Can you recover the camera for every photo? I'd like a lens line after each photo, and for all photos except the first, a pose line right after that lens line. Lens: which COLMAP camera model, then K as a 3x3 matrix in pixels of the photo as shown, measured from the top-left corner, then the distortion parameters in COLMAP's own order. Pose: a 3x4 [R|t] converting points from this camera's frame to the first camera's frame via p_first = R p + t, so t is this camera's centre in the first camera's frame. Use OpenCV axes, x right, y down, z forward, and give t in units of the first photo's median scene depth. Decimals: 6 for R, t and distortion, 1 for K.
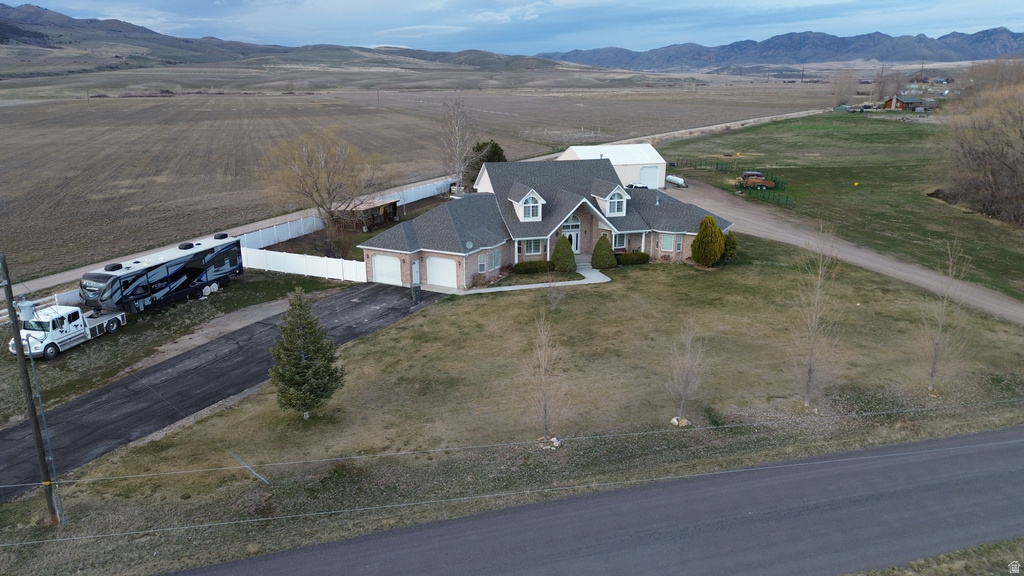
lens RADIAL K [[720.3, 0, 510.9], [0, 720.3, 288.9], [0, 0, 1]] dist [0.081917, -0.071763]
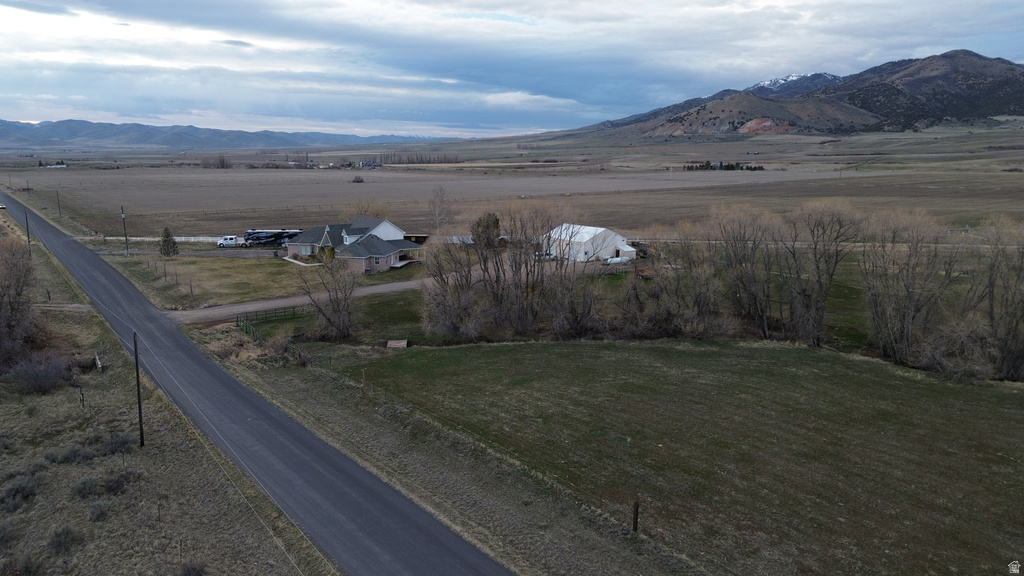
lens RADIAL K [[720.3, 0, 508.8], [0, 720.3, 285.4], [0, 0, 1]] dist [0.081917, -0.071763]
pose [[0.312884, 0.174365, -0.933649, 1.942913], [-0.260561, 0.961048, 0.092163, -0.258870], [0.913352, 0.214436, 0.346129, 0.635415]]
